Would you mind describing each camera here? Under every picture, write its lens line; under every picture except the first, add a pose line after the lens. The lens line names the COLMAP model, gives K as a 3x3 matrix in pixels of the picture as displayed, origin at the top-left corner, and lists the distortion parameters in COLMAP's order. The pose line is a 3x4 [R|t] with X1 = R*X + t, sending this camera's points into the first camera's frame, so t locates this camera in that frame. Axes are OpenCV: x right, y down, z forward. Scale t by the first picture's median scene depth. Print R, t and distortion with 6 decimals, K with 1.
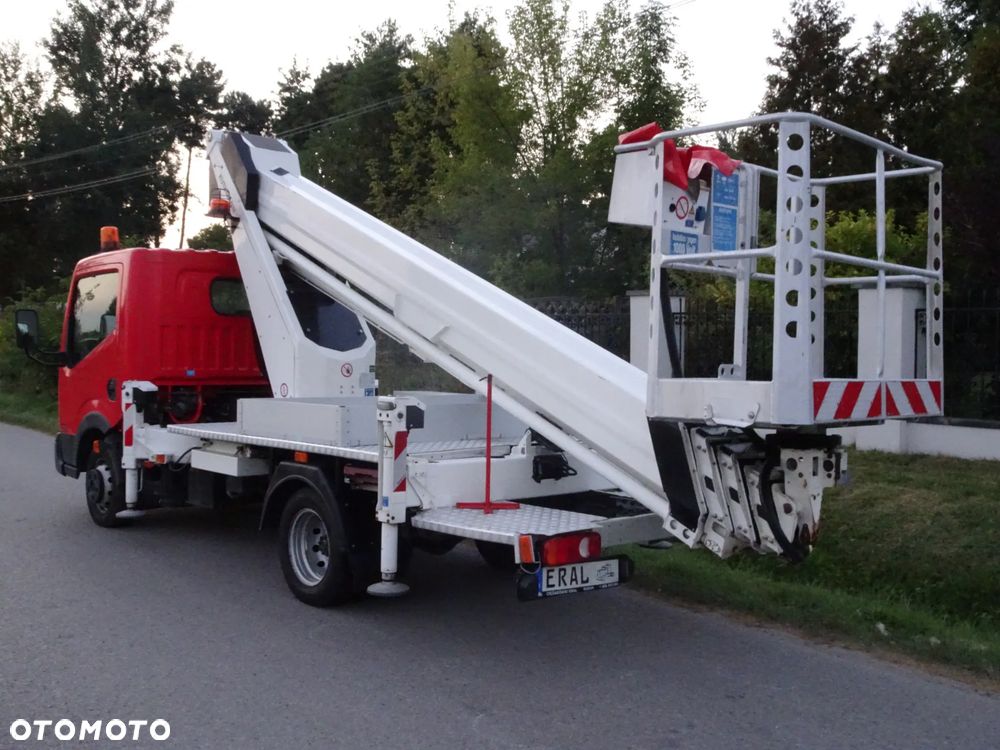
lens RADIAL K [[1052.7, 0, 496.3], [0, 1052.7, 374.7], [0, 0, 1]] dist [0.040352, -0.016240]
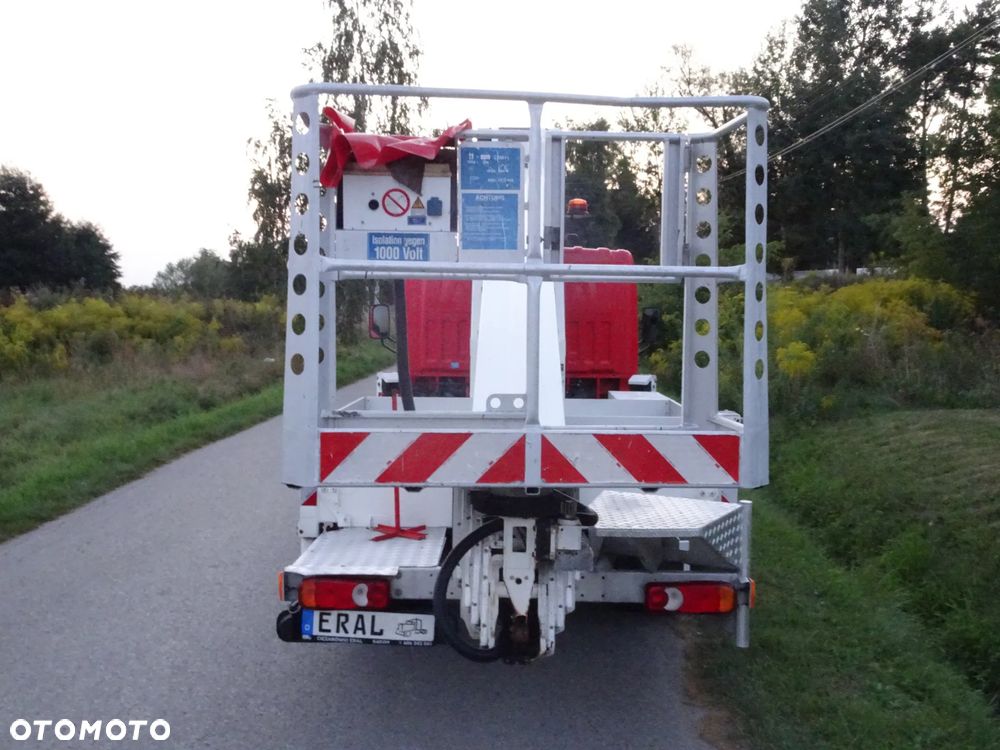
lens RADIAL K [[1052.7, 0, 496.3], [0, 1052.7, 374.7], [0, 0, 1]] dist [0.040352, -0.016240]
pose [[0.737646, 0.033567, -0.674352, 0.689851], [-0.010149, 0.999202, 0.038636, -0.050407], [0.675111, -0.021656, 0.737398, 0.391853]]
